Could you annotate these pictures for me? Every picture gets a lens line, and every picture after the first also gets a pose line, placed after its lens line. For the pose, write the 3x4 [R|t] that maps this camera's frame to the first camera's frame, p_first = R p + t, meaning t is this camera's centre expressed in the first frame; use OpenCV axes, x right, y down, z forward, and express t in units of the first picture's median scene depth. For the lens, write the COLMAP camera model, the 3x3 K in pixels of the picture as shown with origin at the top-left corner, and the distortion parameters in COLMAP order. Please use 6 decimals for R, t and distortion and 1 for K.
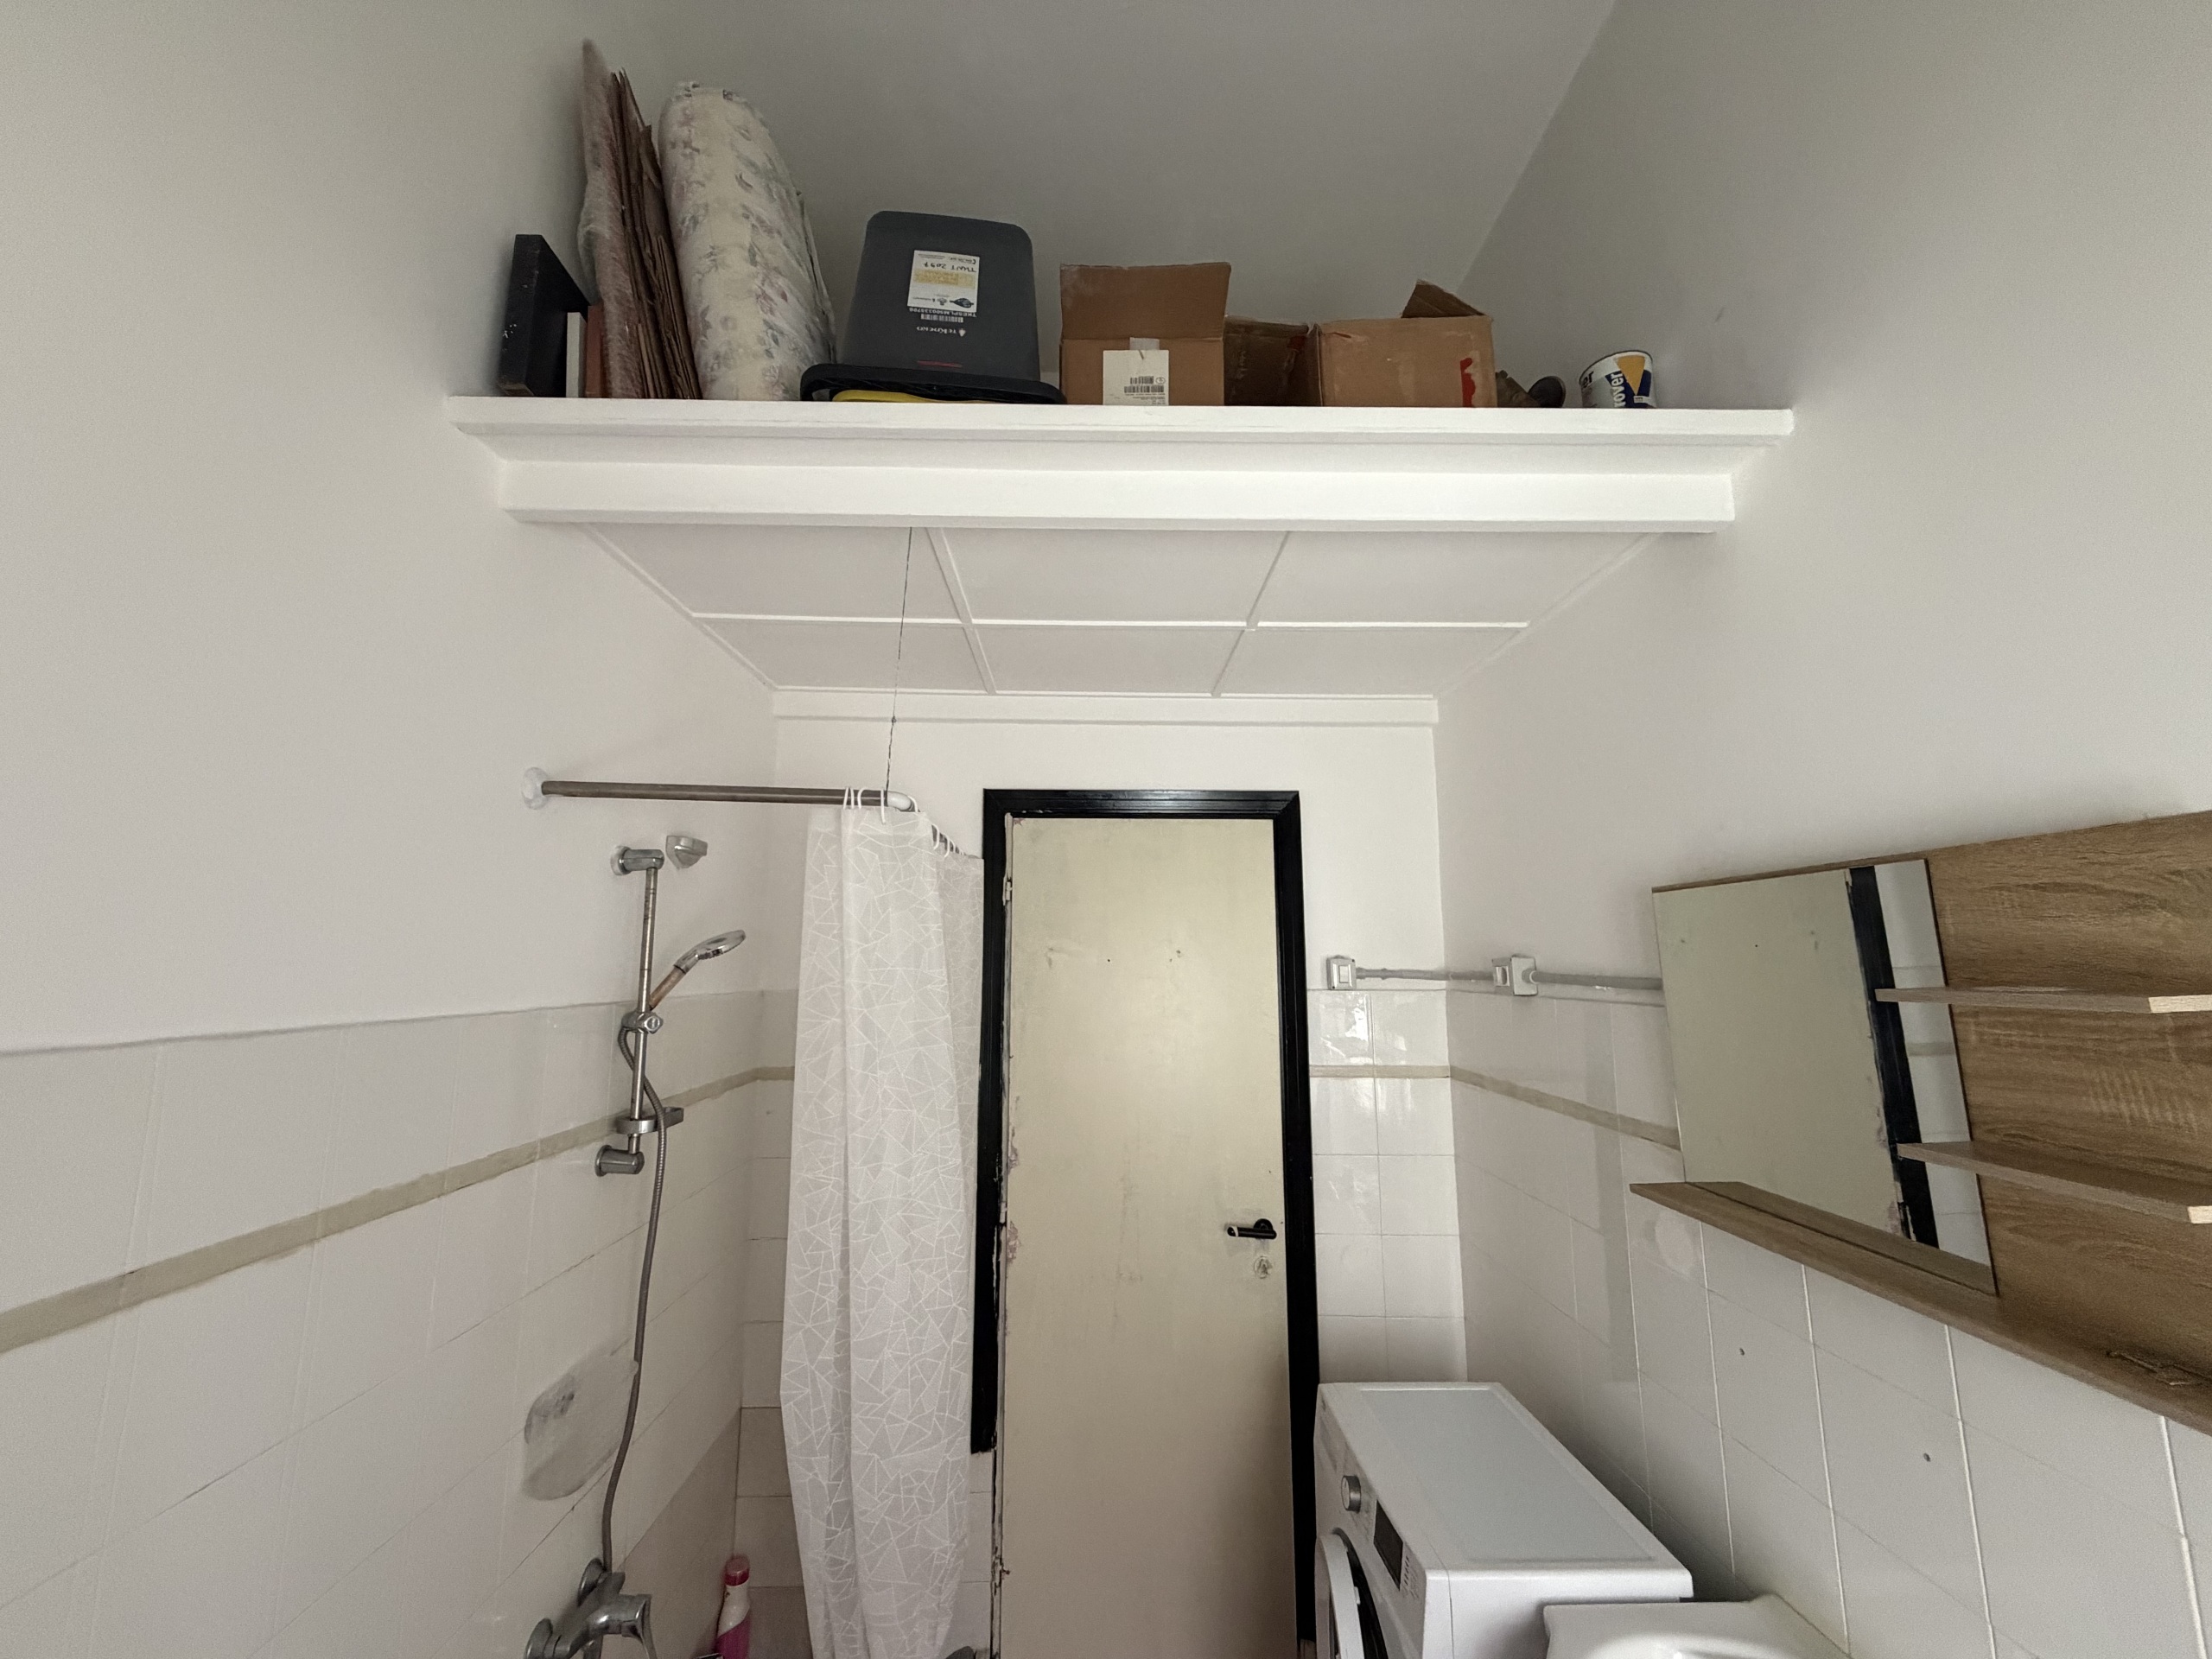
lens RADIAL K [[881.1, 0, 1098.2], [0, 881.1, 829.2], [0, 0, 1]] dist [0.000422, 0.000126]
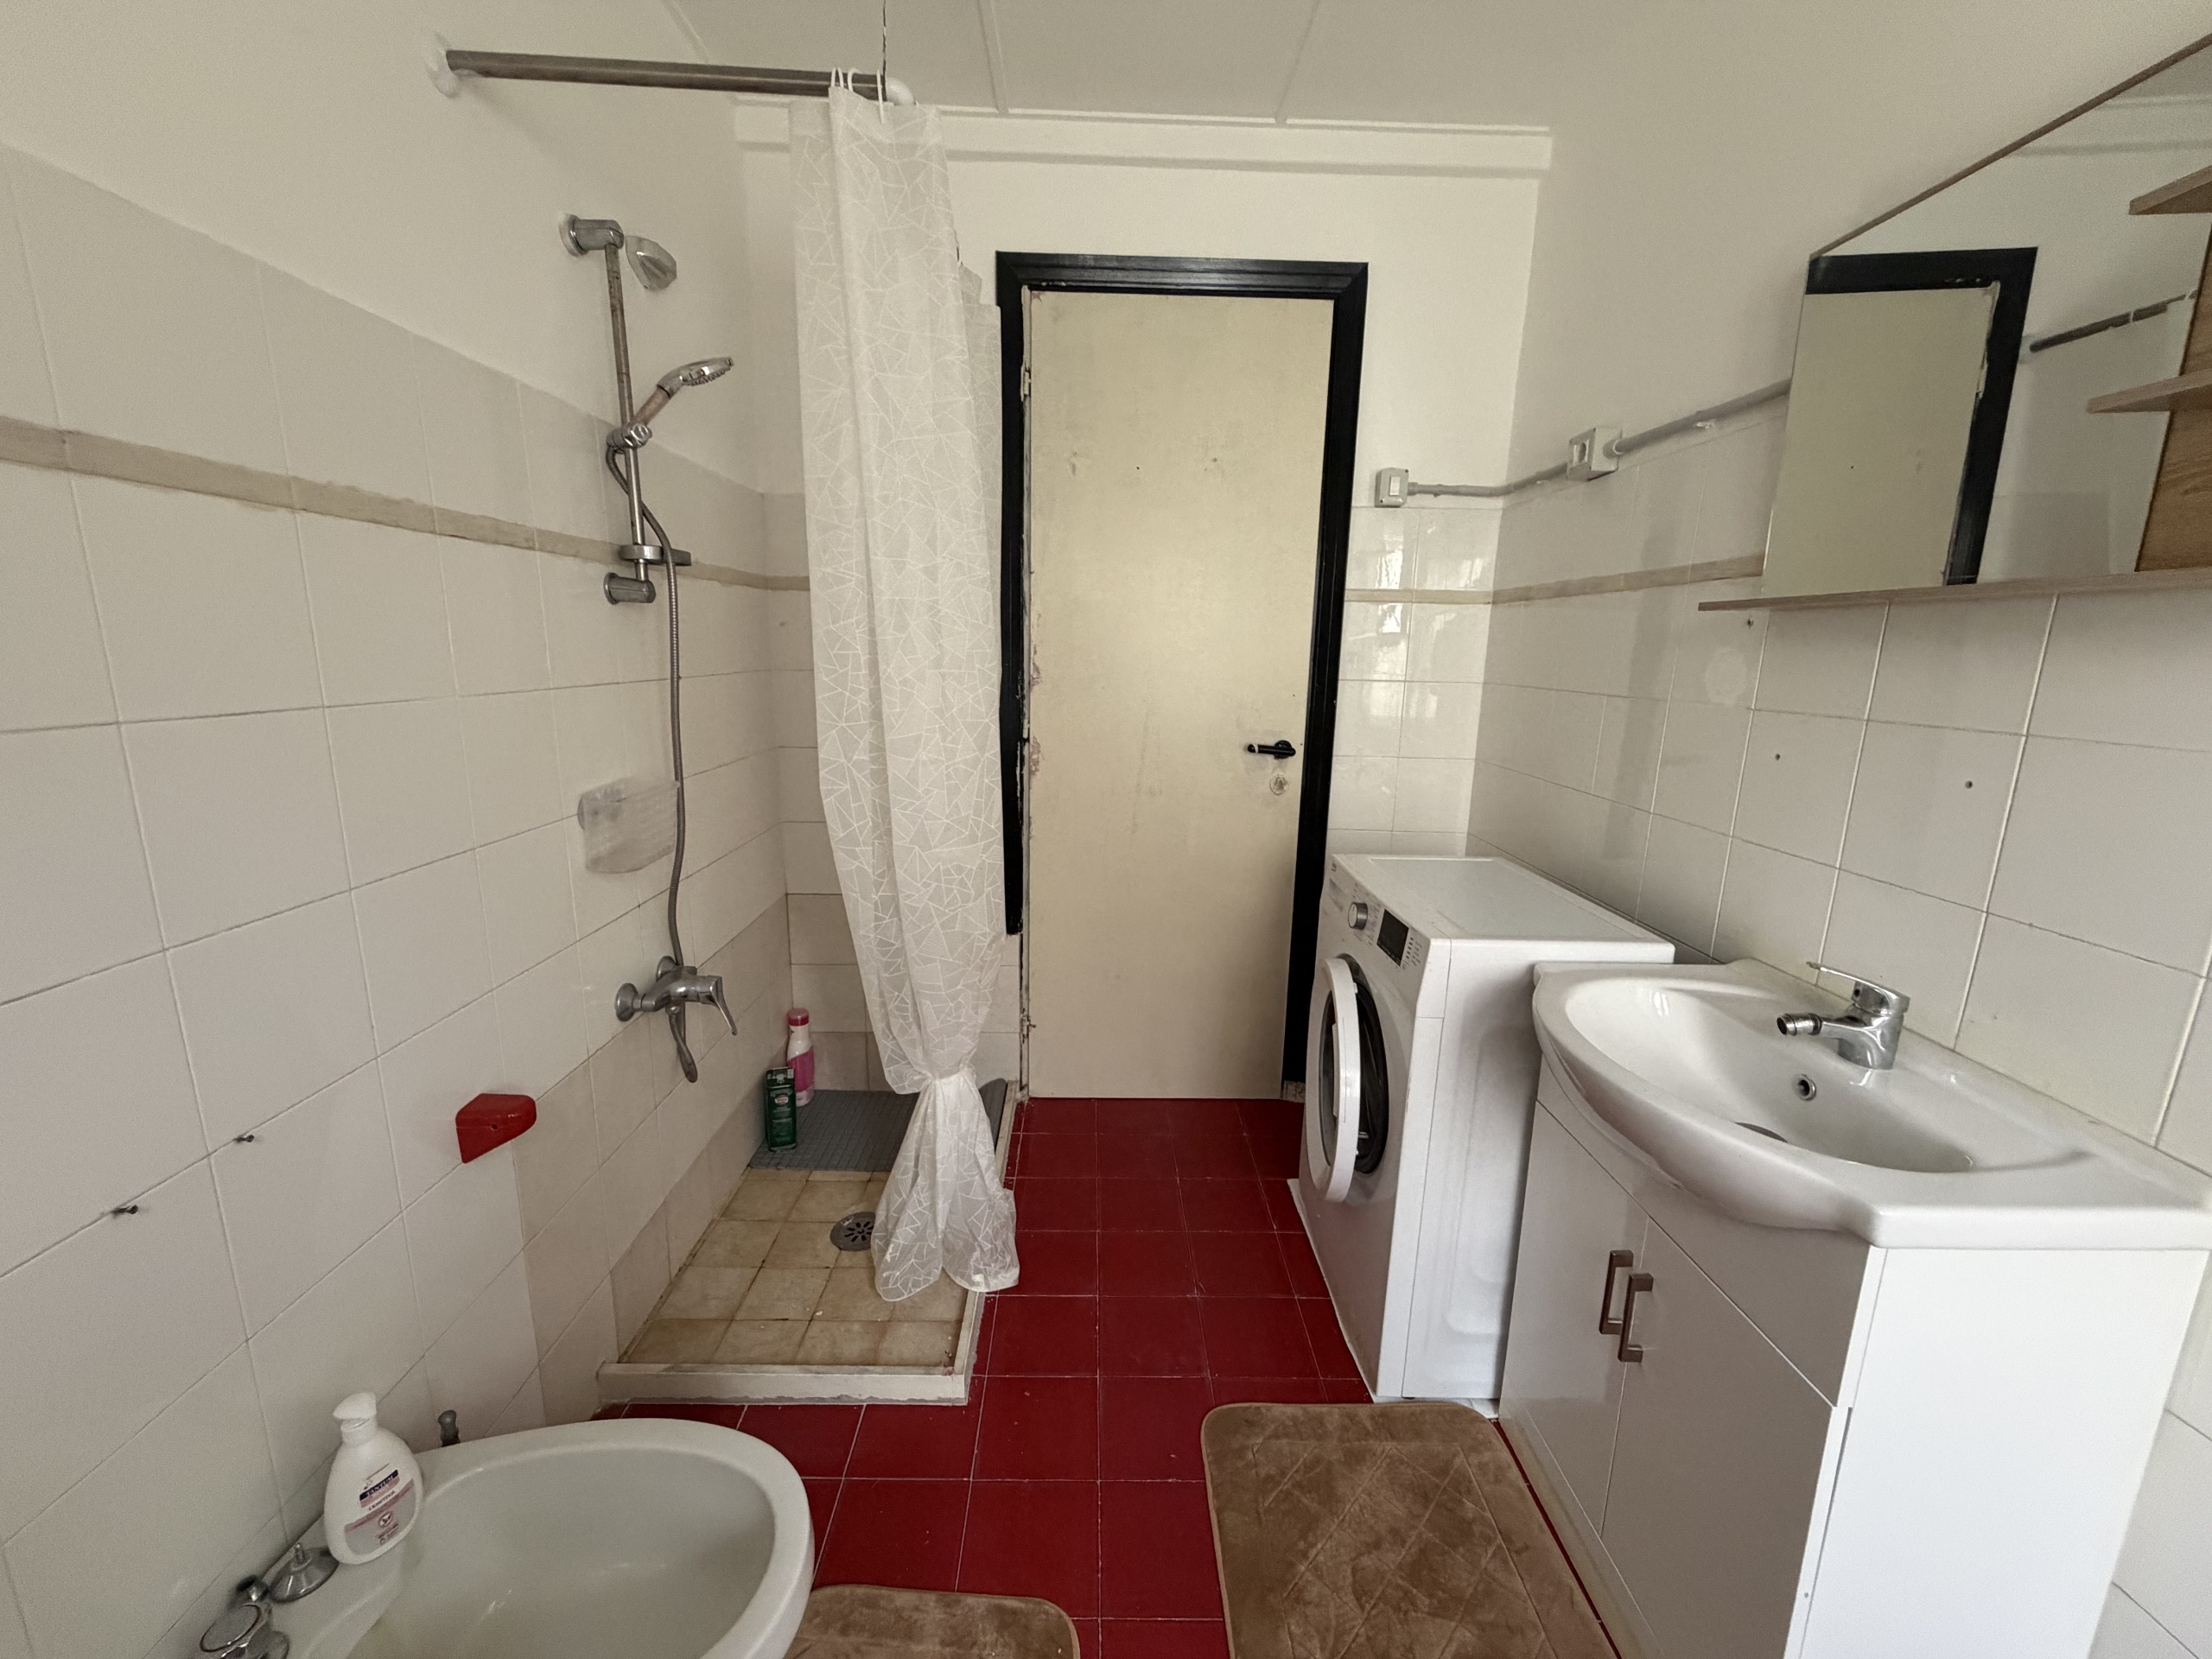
lens RADIAL K [[881.1, 0, 1098.2], [0, 881.1, 829.2], [0, 0, 1]] dist [0.000422, 0.000126]
pose [[0.999802, 0.019599, -0.003370, -0.027943], [-0.017201, 0.937302, 0.348095, 0.273688], [0.009981, -0.347968, 0.937453, 0.022008]]
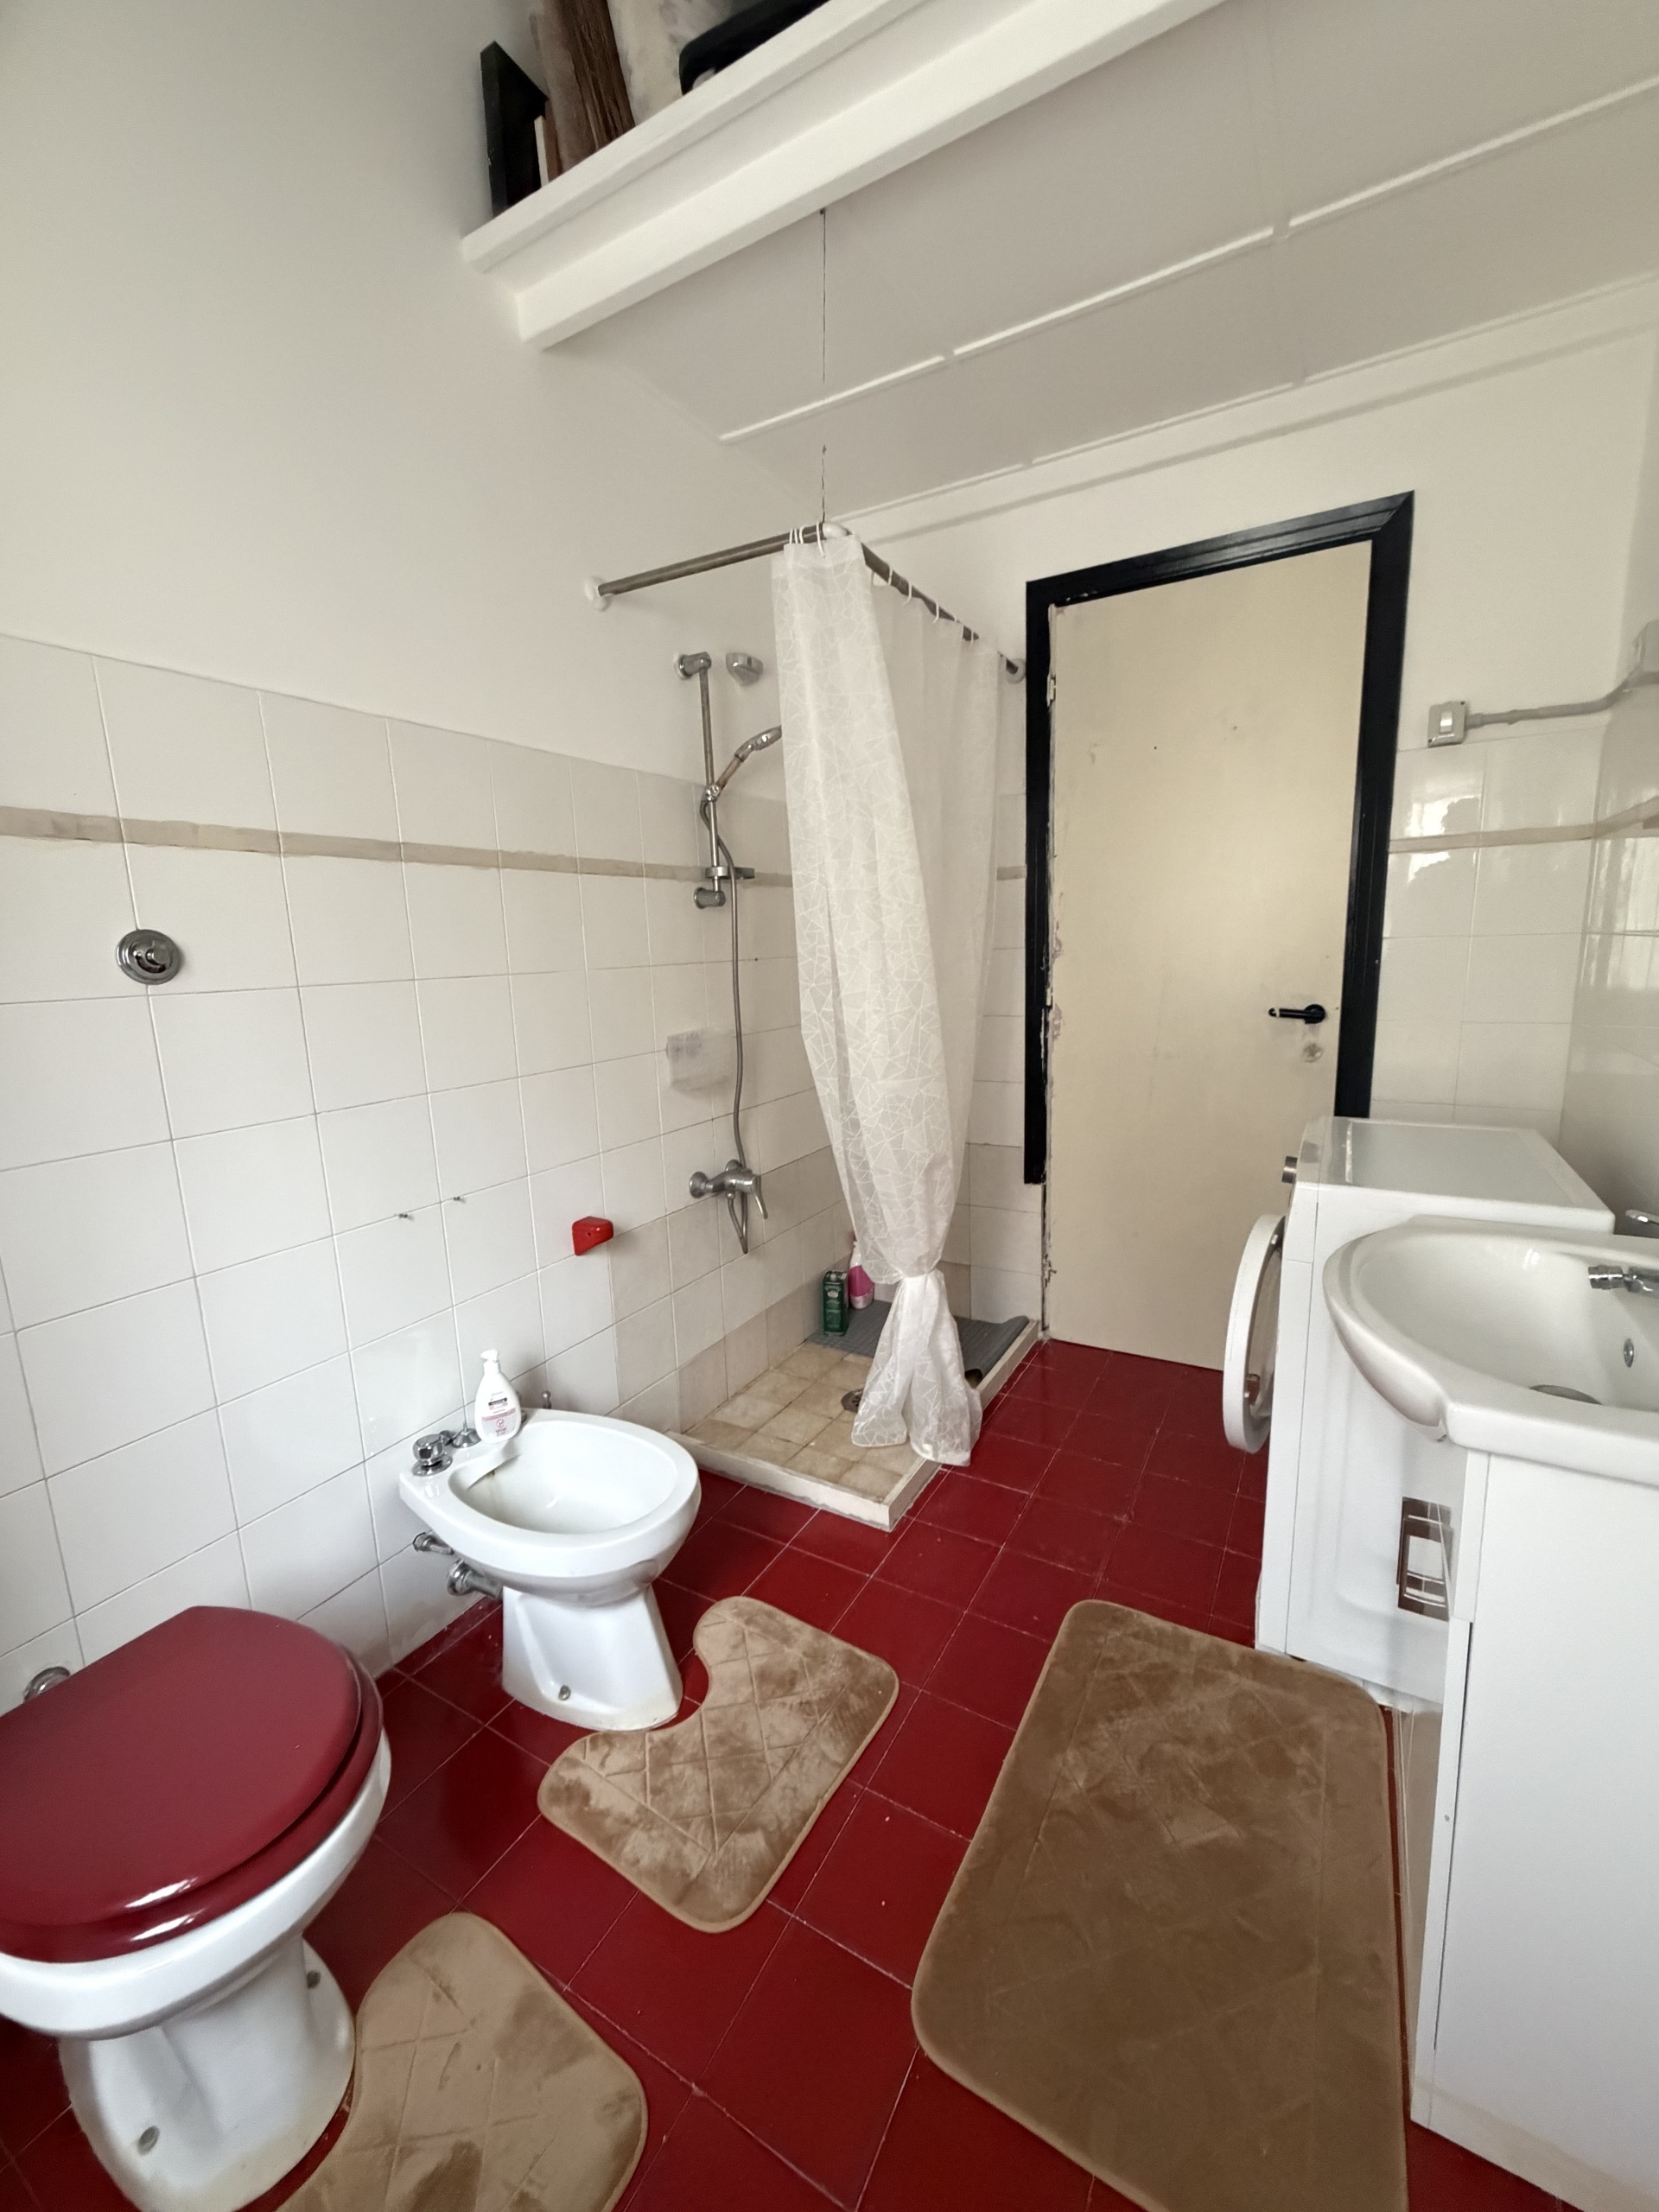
lens RADIAL K [[885.5, 0, 833.9], [0, 885.5, 1101.7], [0, 0, 1]] dist [-0.000026, -0.000145]
pose [[0.855776, 0.060746, -0.513768, 0.347626], [0.112248, 0.947624, 0.299013, 0.280307], [0.505023, -0.313558, 0.804135, -0.115079]]
